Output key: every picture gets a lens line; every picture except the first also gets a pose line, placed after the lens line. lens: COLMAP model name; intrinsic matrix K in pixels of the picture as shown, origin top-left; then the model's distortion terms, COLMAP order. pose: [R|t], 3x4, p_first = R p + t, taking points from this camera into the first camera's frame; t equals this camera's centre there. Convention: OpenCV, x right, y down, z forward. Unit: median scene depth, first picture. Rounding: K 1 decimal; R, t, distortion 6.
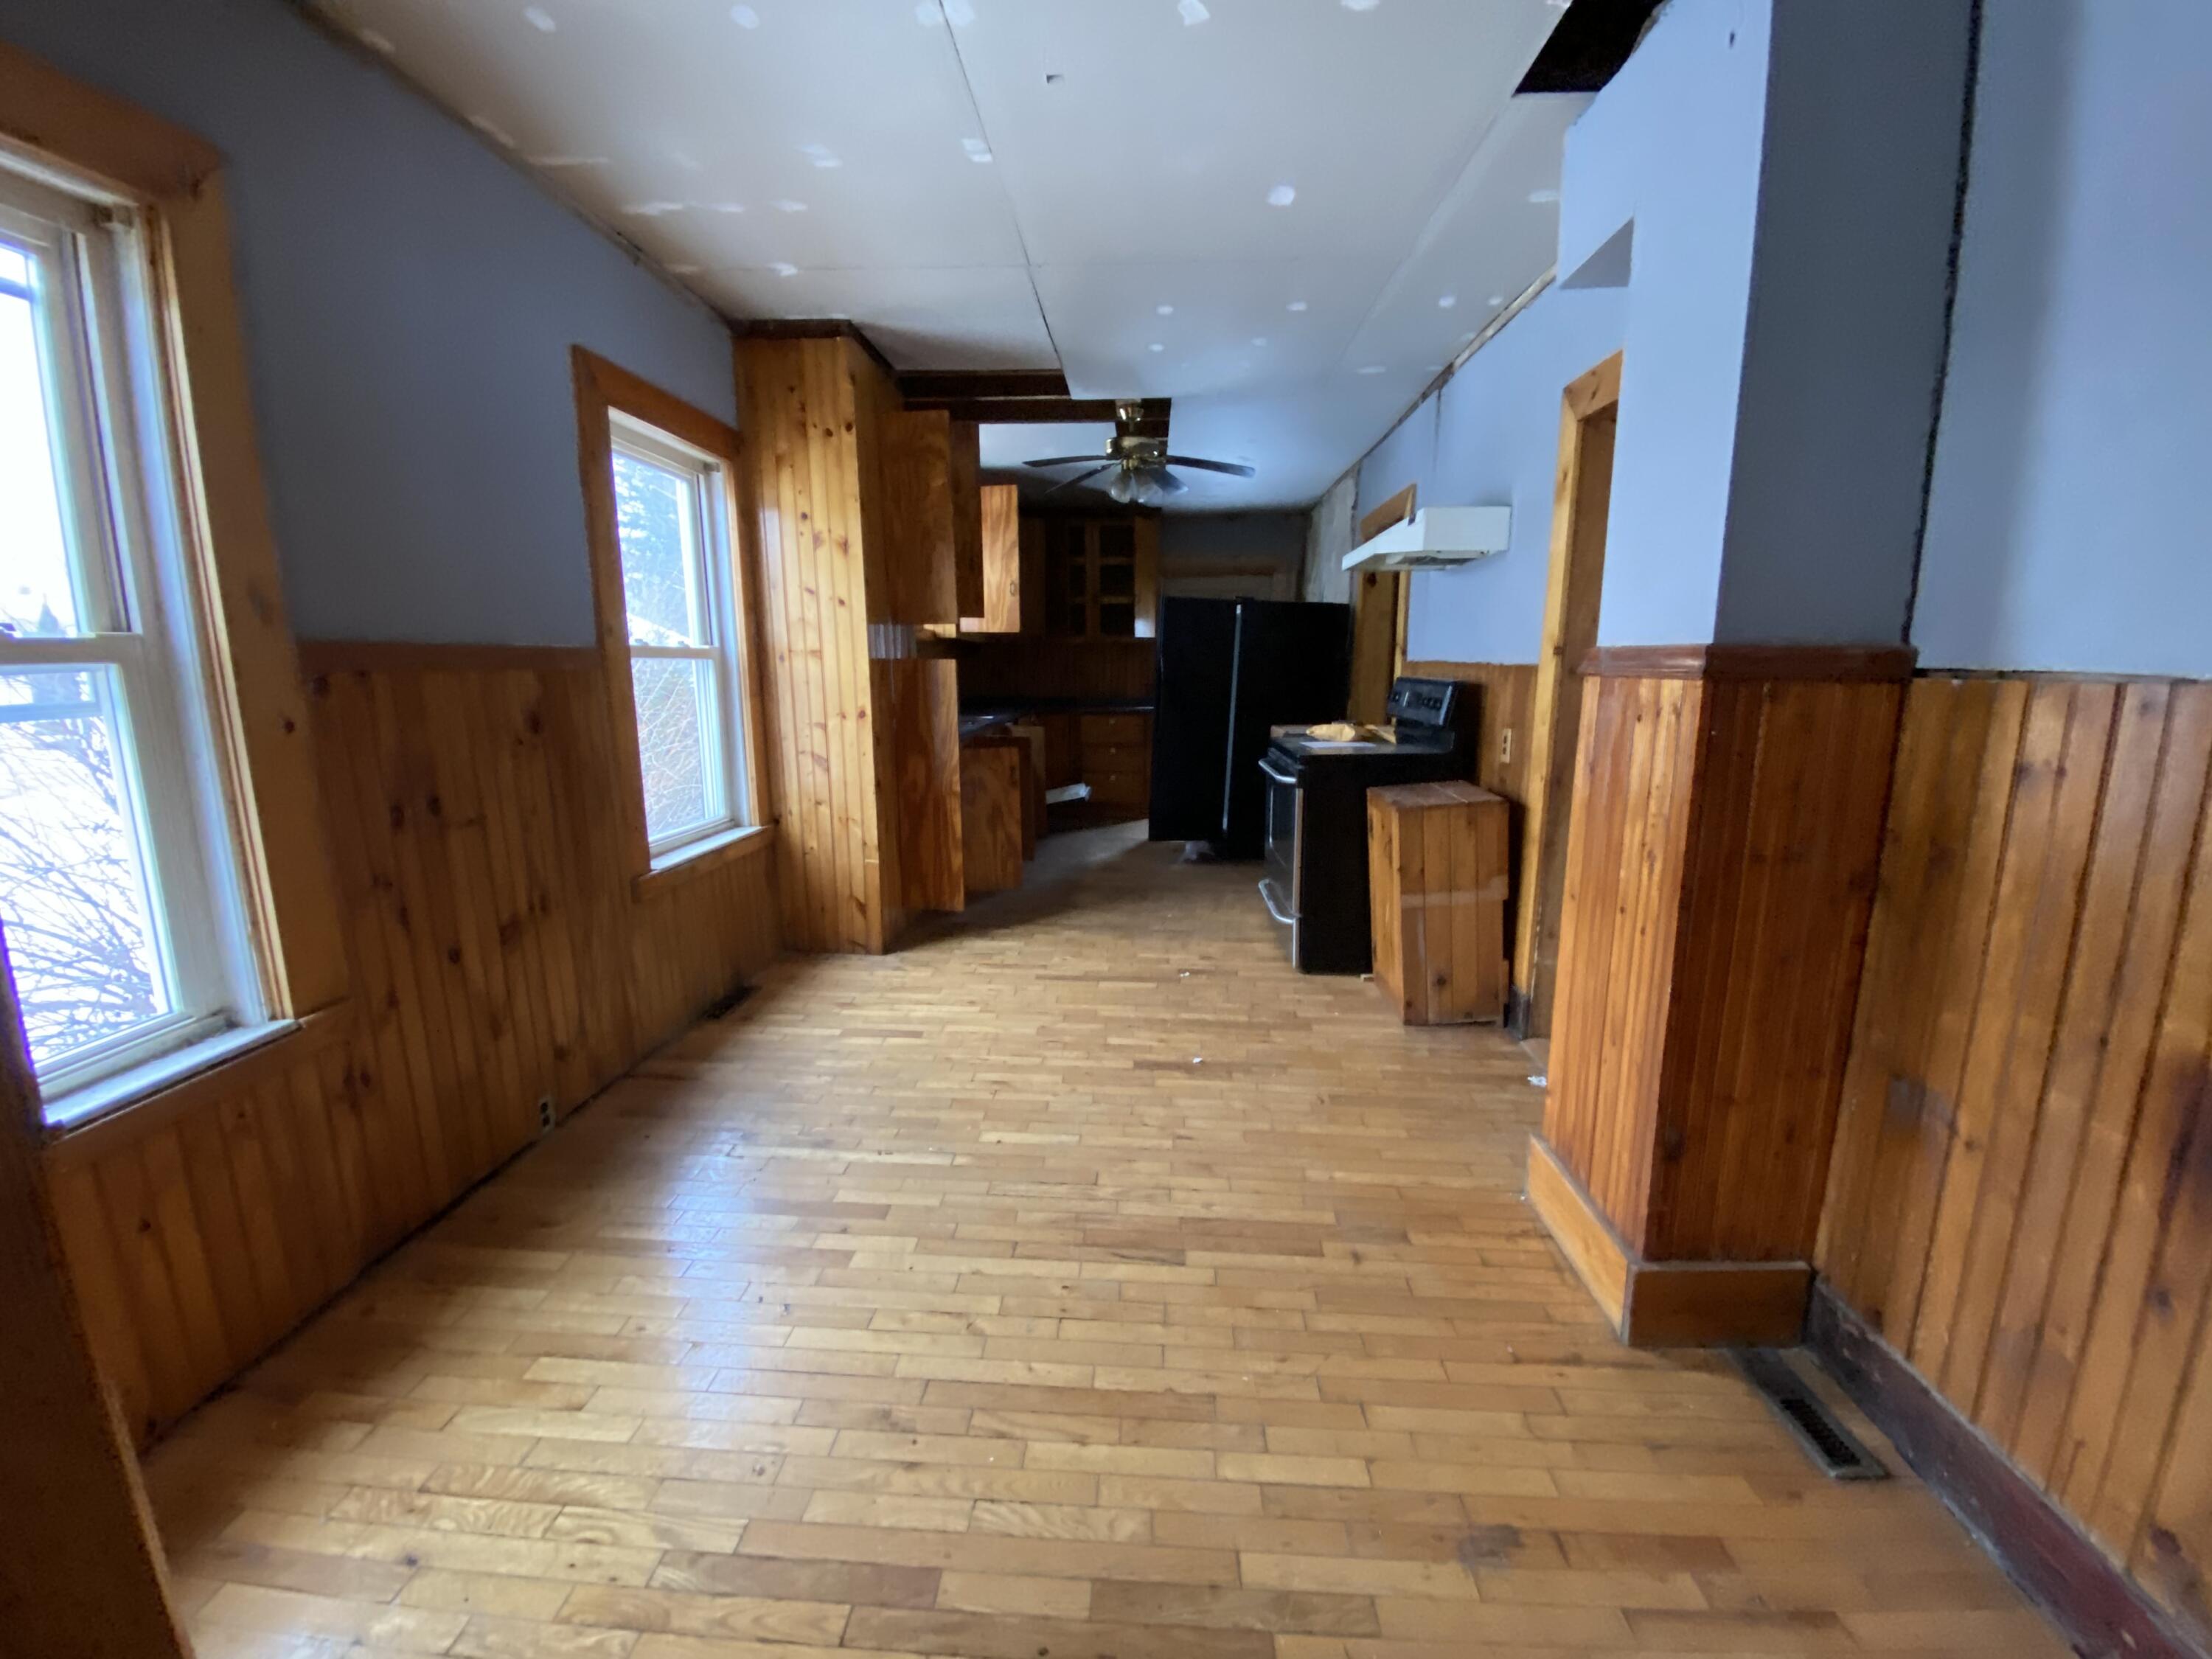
lens RADIAL K [[887.5, 0, 1104.0], [0, 887.5, 824.9], [0, 0, 1]] dist [0.019242, -0.021722]
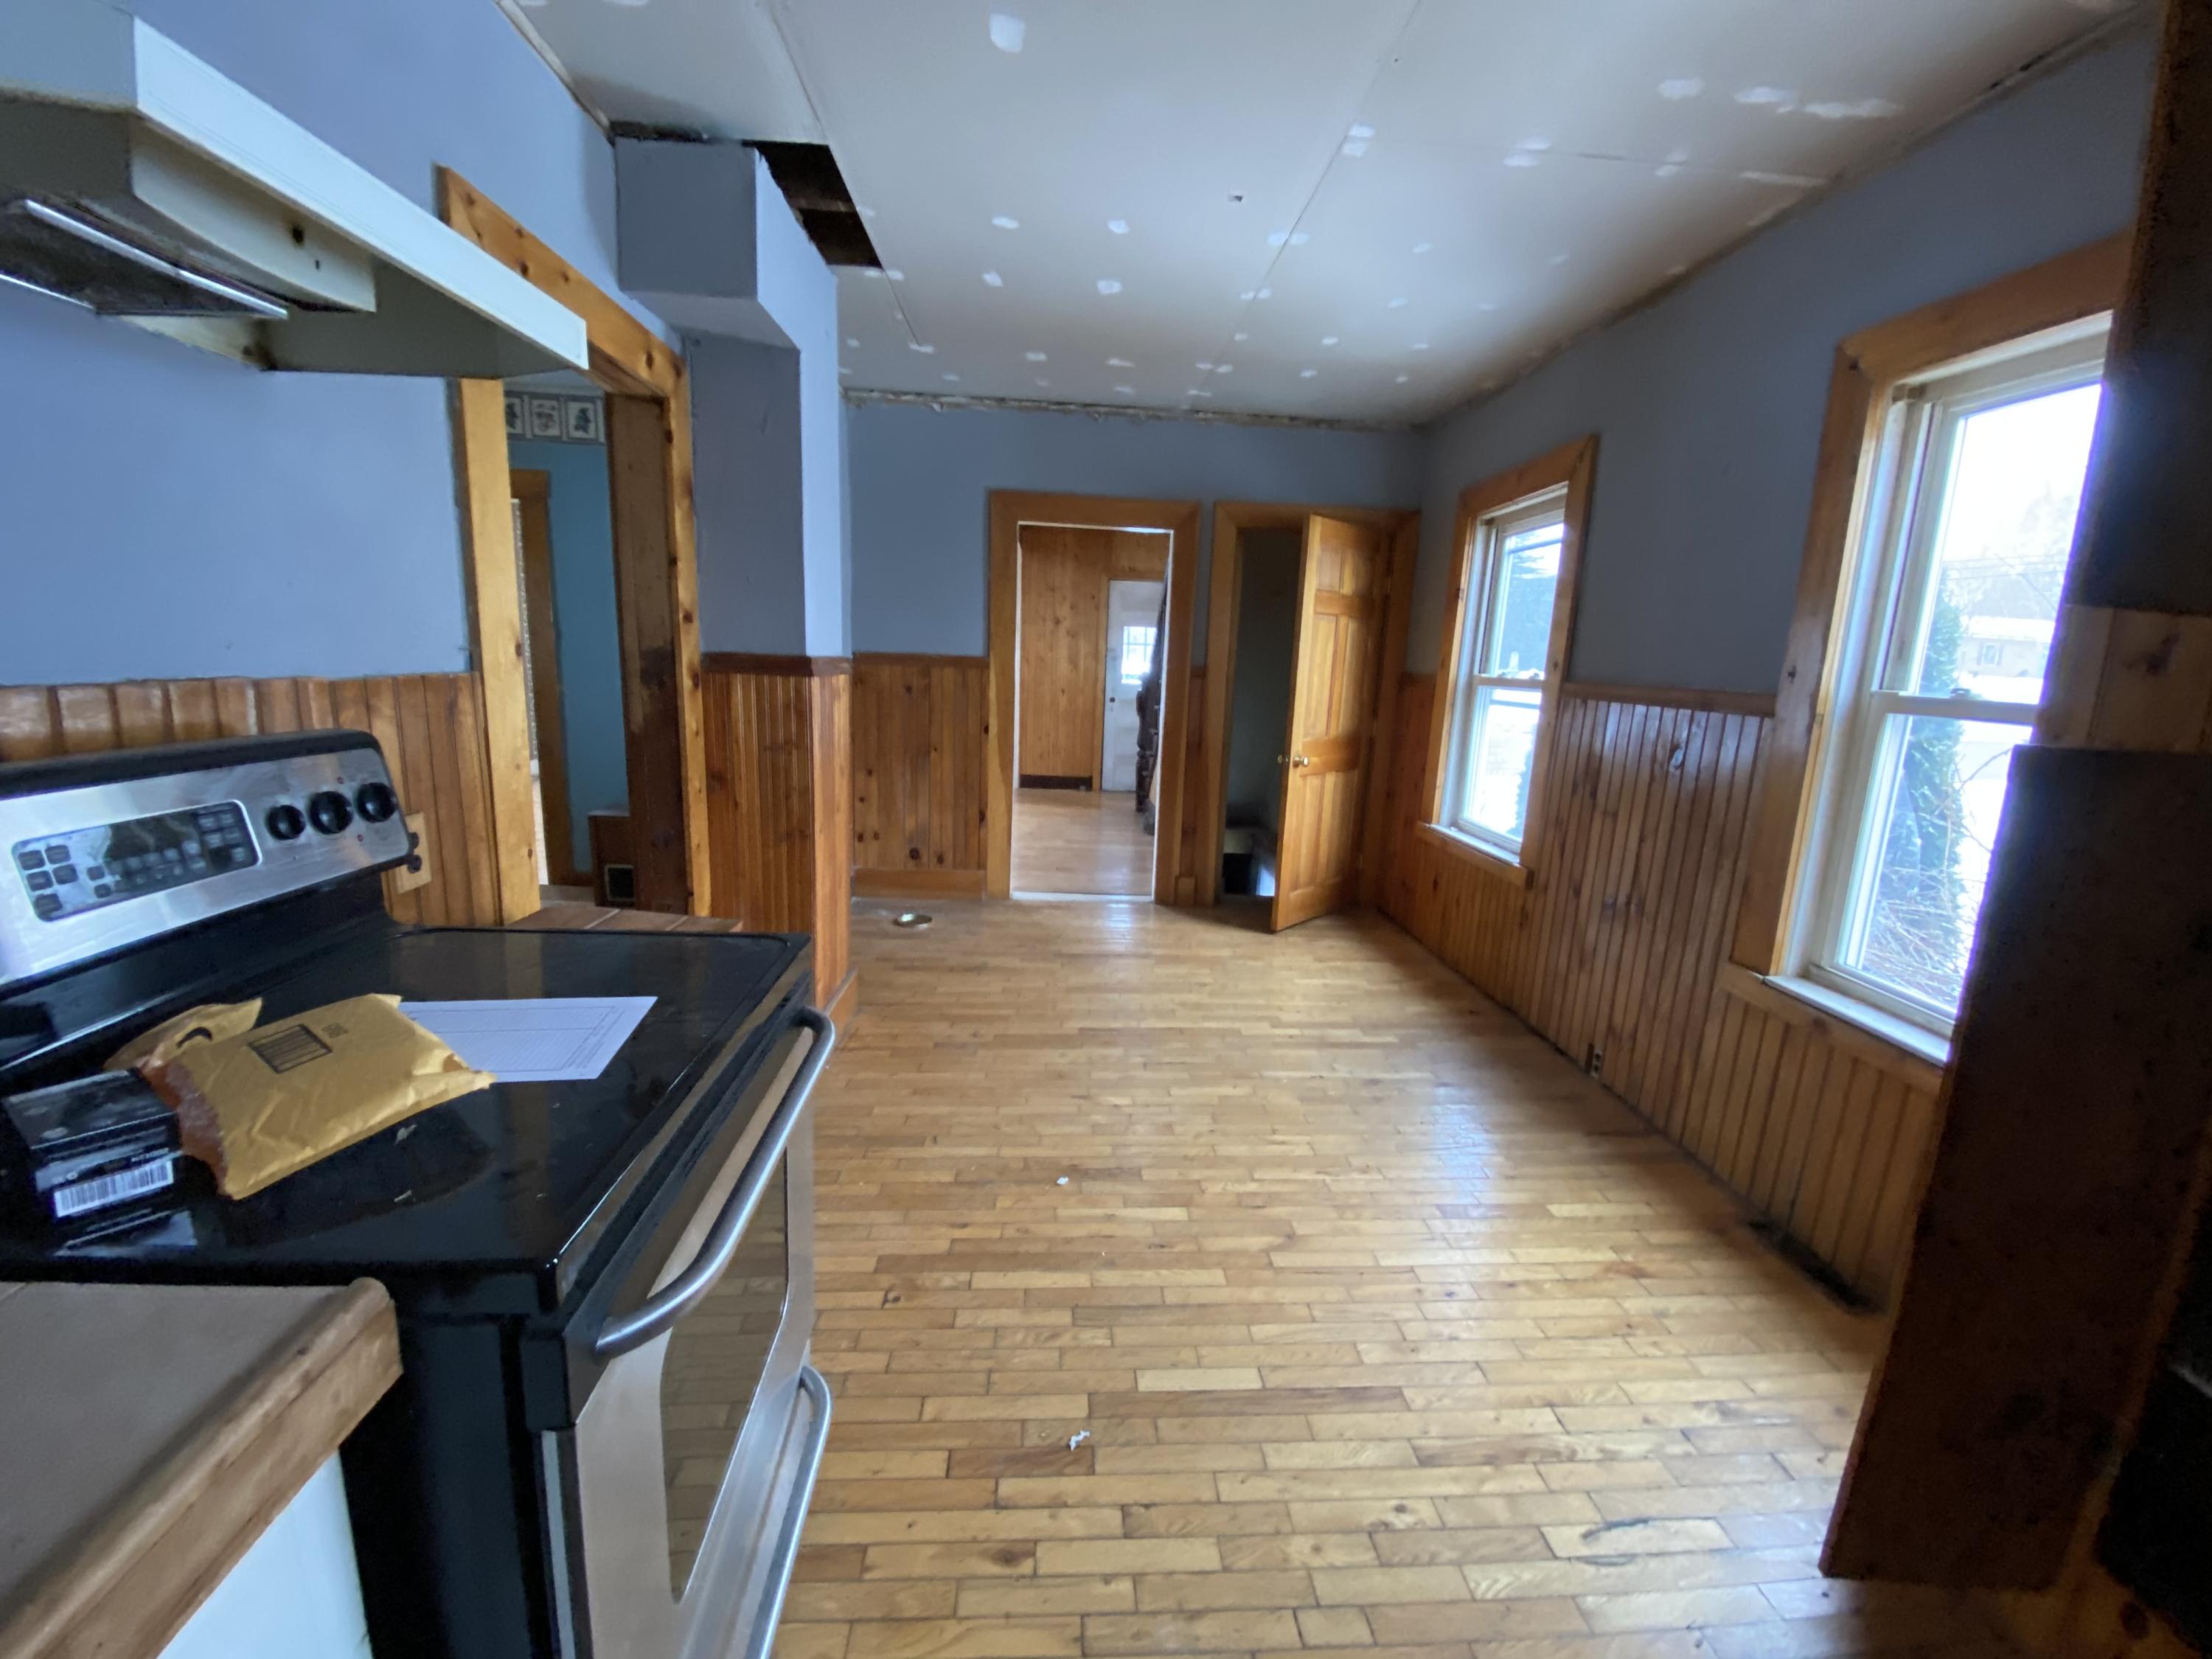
lens RADIAL K [[887.5, 0, 1104.0], [0, 887.5, 824.9], [0, 0, 1]] dist [0.019242, -0.021722]
pose [[-0.992256, -0.015749, -0.123206, 0.175533], [-0.059957, 0.929440, 0.364070, -0.331138], [0.108779, 0.368637, -0.923187, 1.650813]]
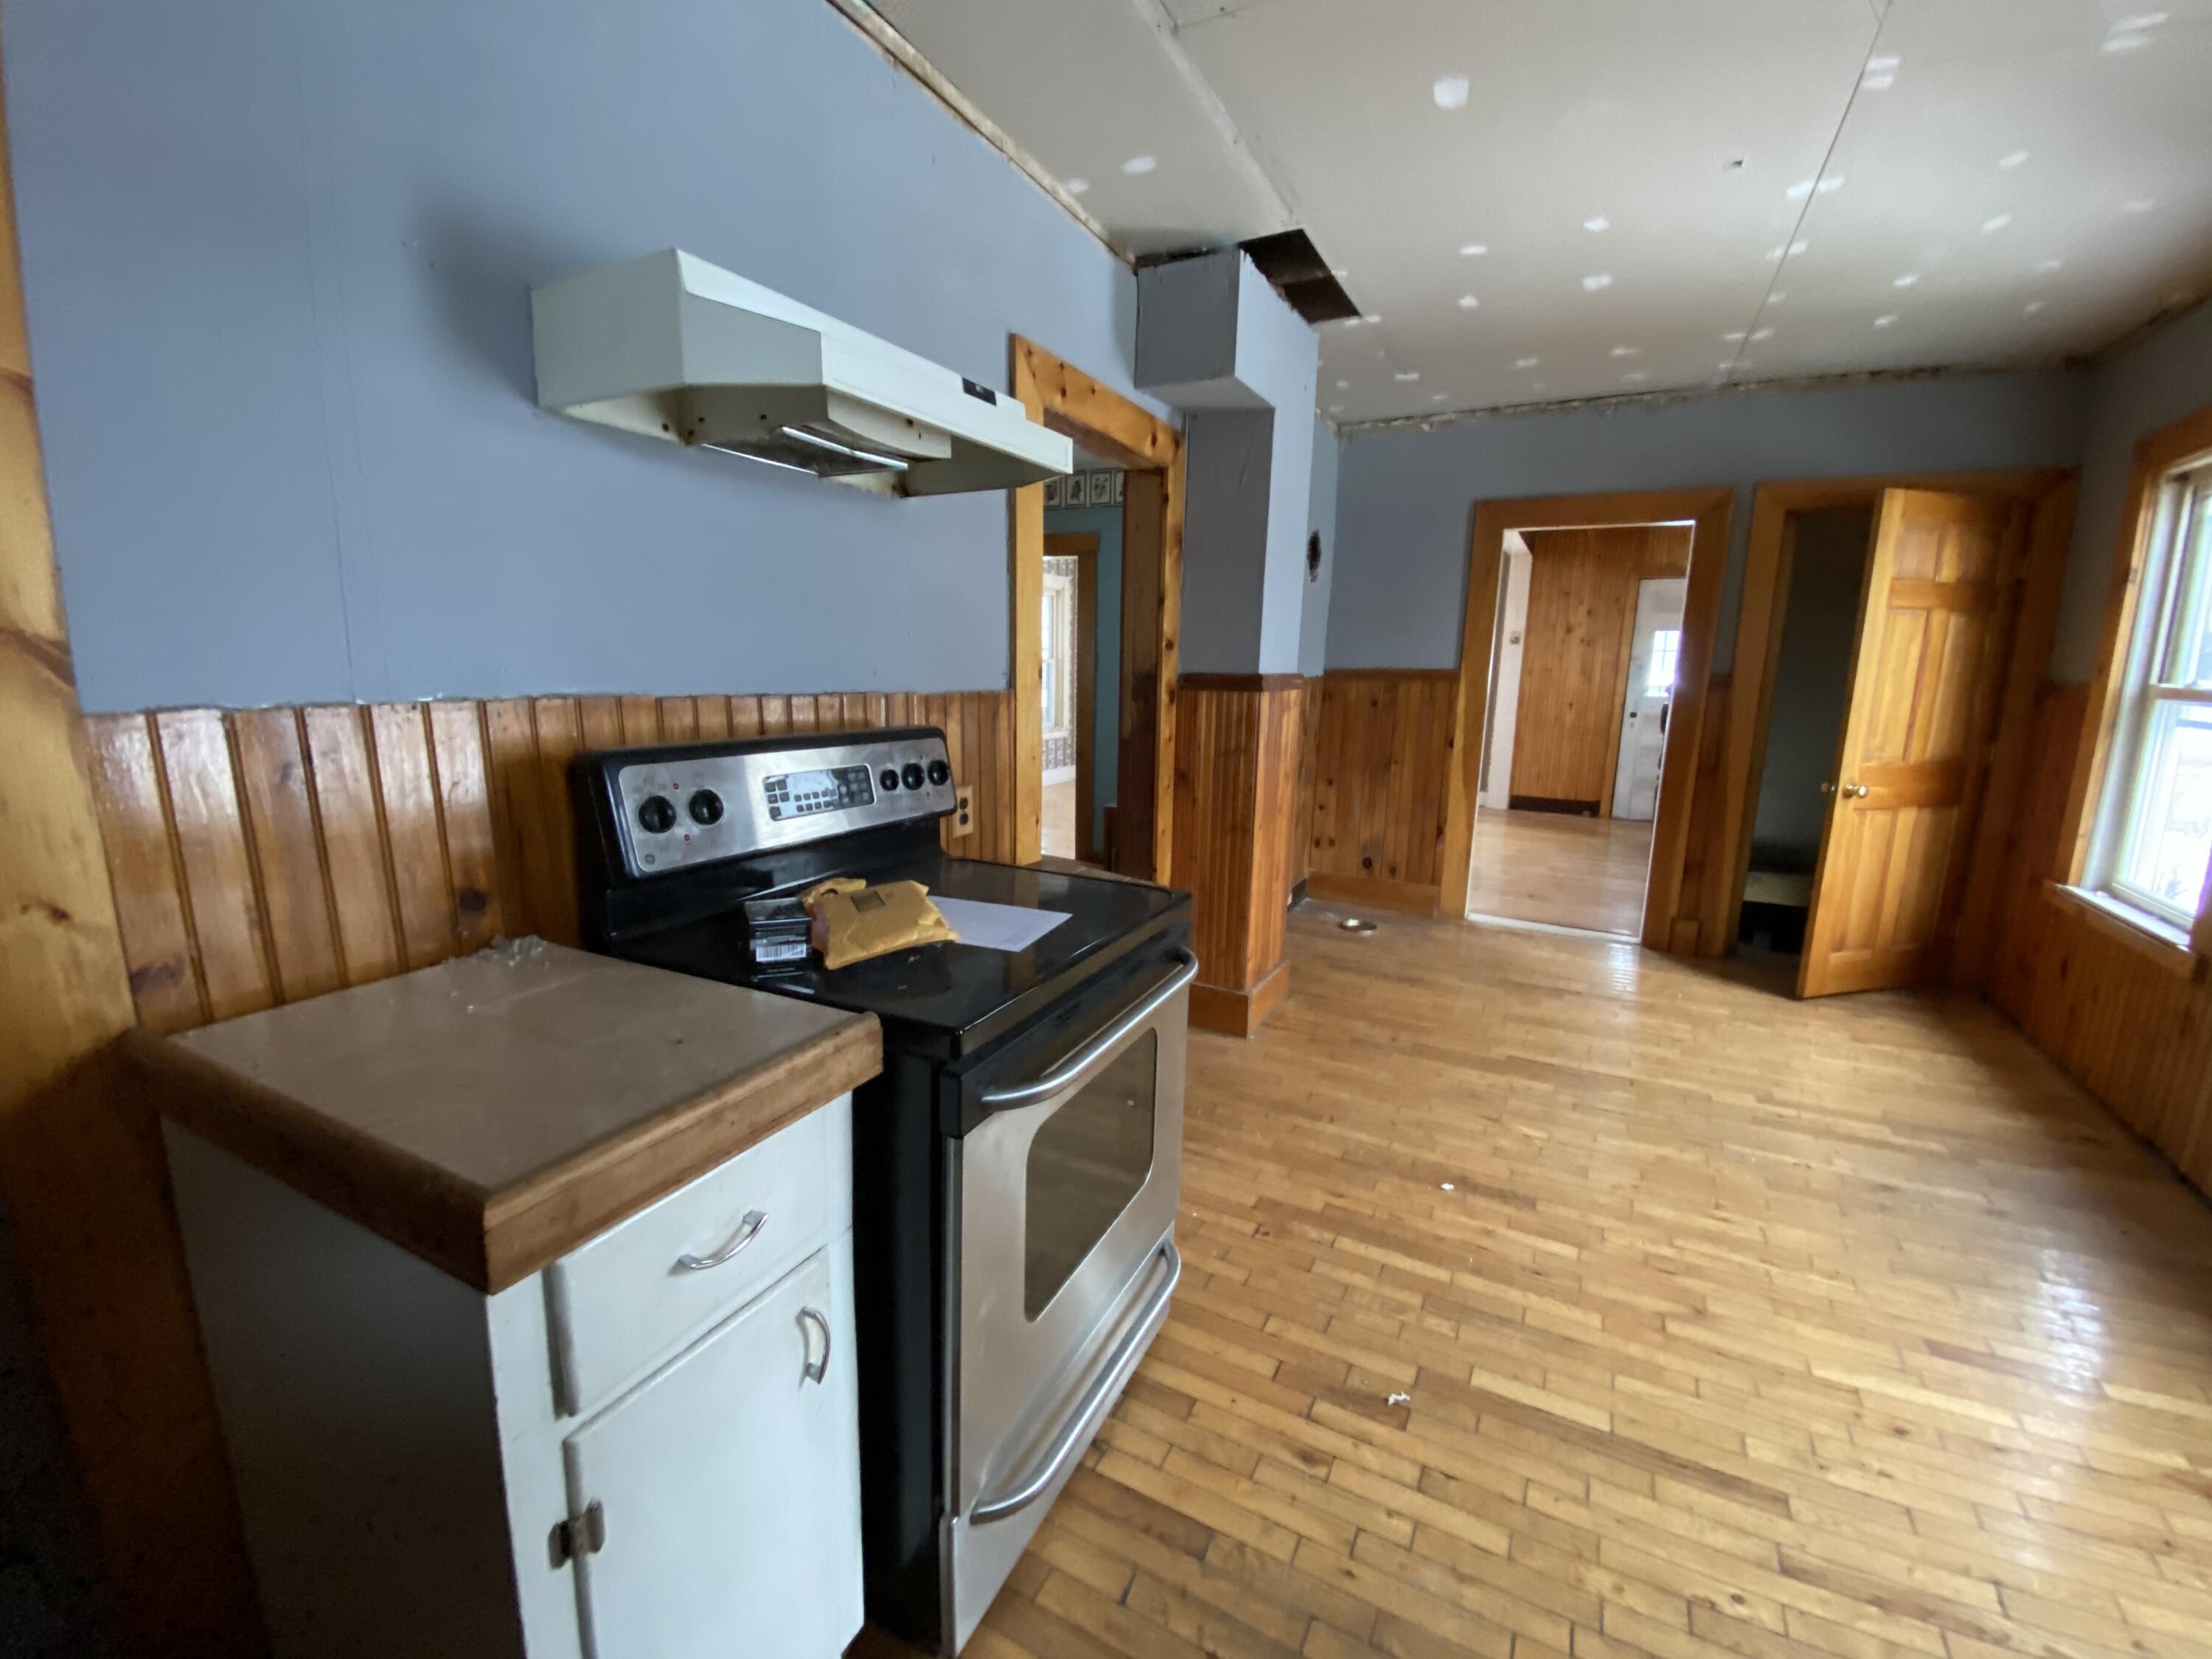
lens RADIAL K [[887.5, 0, 1104.0], [0, 887.5, 824.9], [0, 0, 1]] dist [0.019242, -0.021722]
pose [[-0.905351, -0.089460, 0.415134, 0.082985], [0.064957, 0.936883, 0.343557, -0.345710], [-0.419666, 0.338005, -0.842397, 1.728553]]
